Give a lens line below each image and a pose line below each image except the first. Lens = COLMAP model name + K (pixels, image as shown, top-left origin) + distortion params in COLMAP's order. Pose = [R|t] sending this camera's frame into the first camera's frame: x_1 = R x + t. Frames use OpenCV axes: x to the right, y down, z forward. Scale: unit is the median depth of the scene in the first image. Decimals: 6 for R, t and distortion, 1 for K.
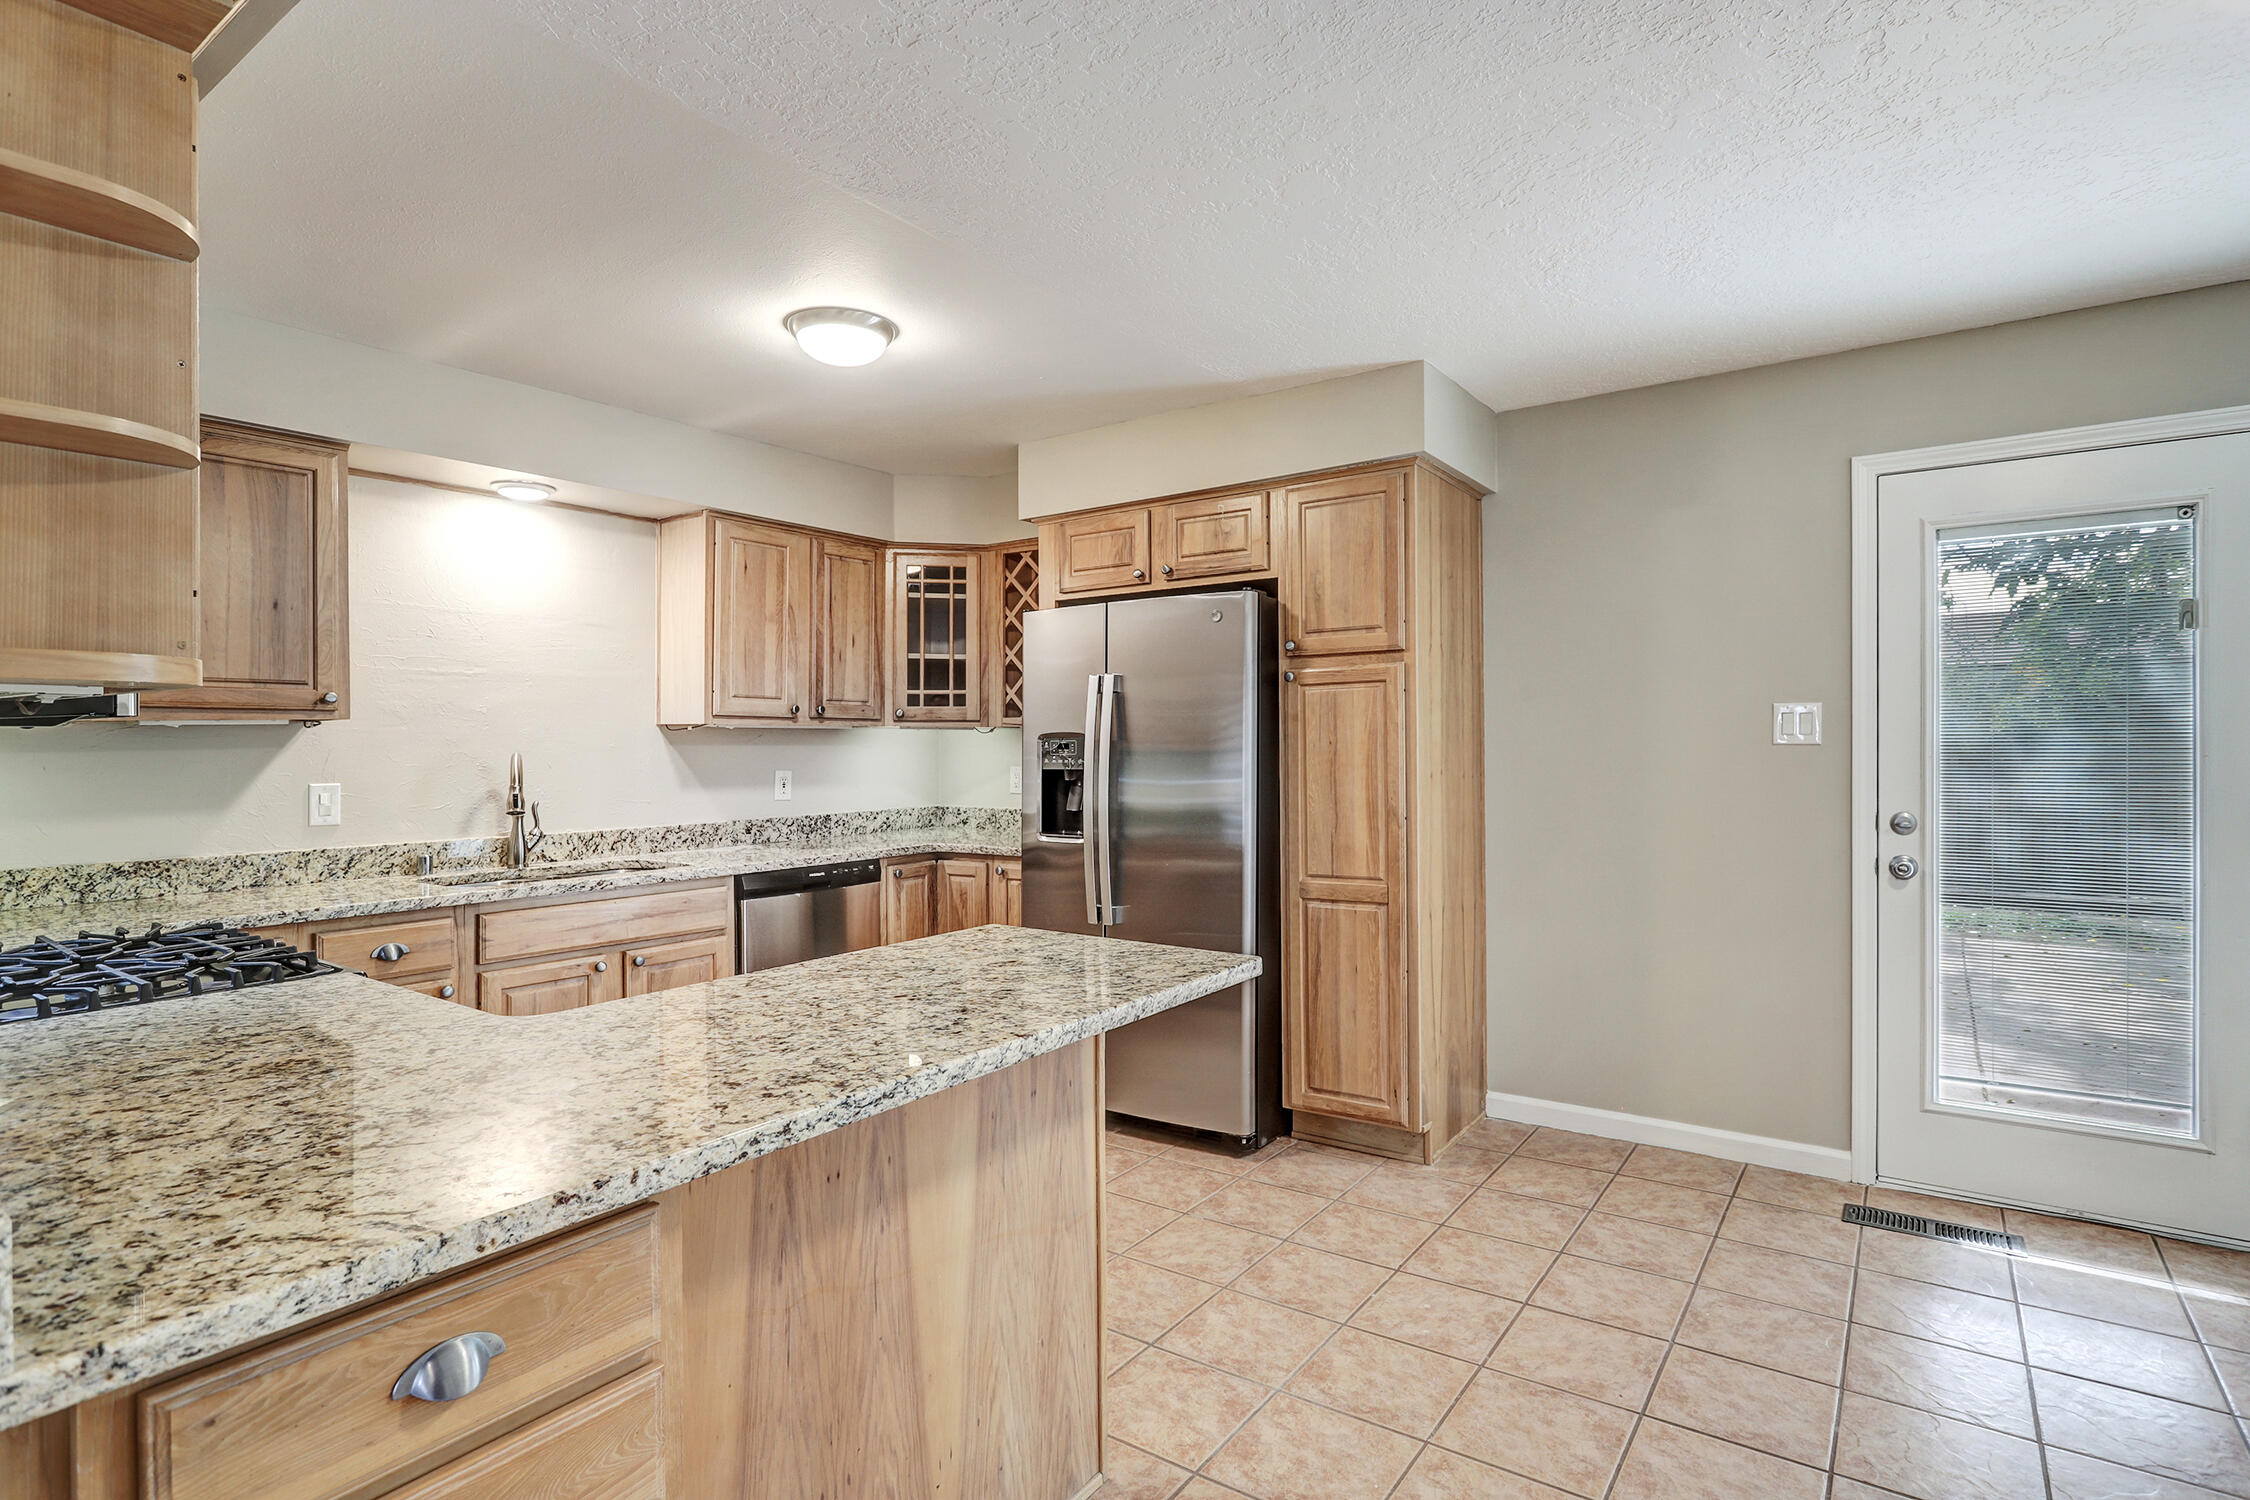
lens RADIAL K [[1125.0, 0, 1175.3], [0, 1125.0, 767.6], [0, 0, 1]] dist [0.000691, 0.001352]
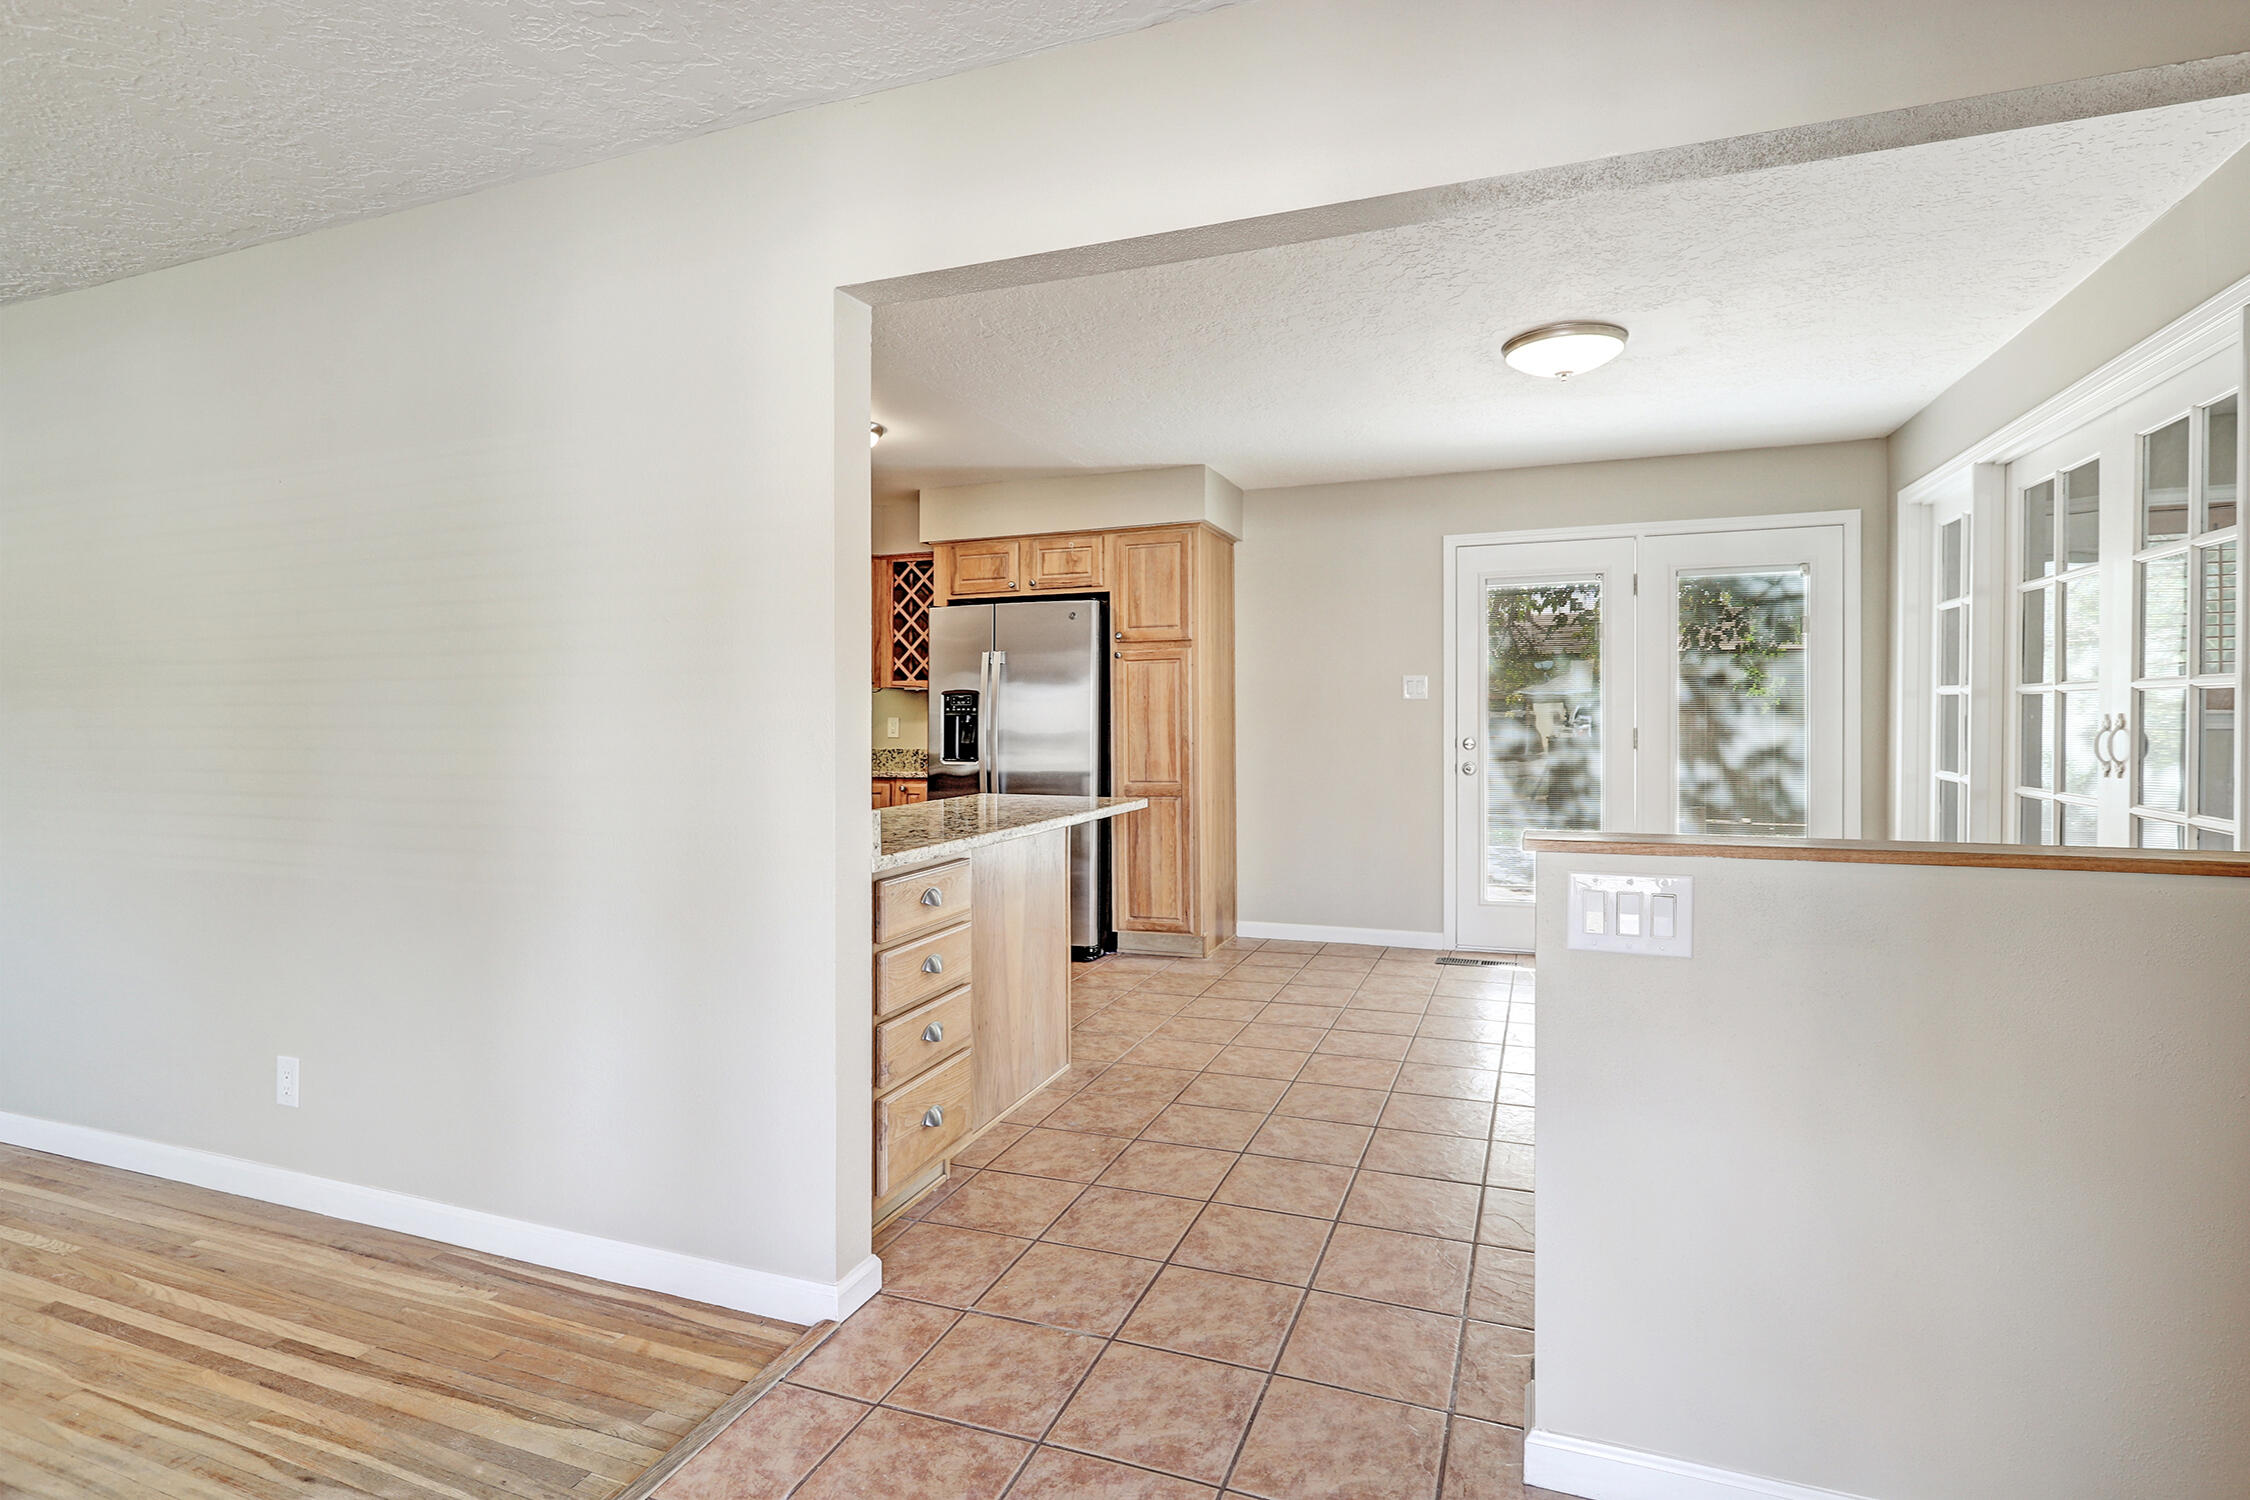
lens RADIAL K [[1106.3, 0, 1120.9], [0, 1106.3, 739.0], [0, 0, 1]] dist [0.001004, 0.001679]
pose [[0.978664, -0.000649, 0.205466, -0.189731], [0.001199, 0.999996, -0.002551, 0.035946], [-0.205463, 0.002743, 0.978661, -0.456426]]
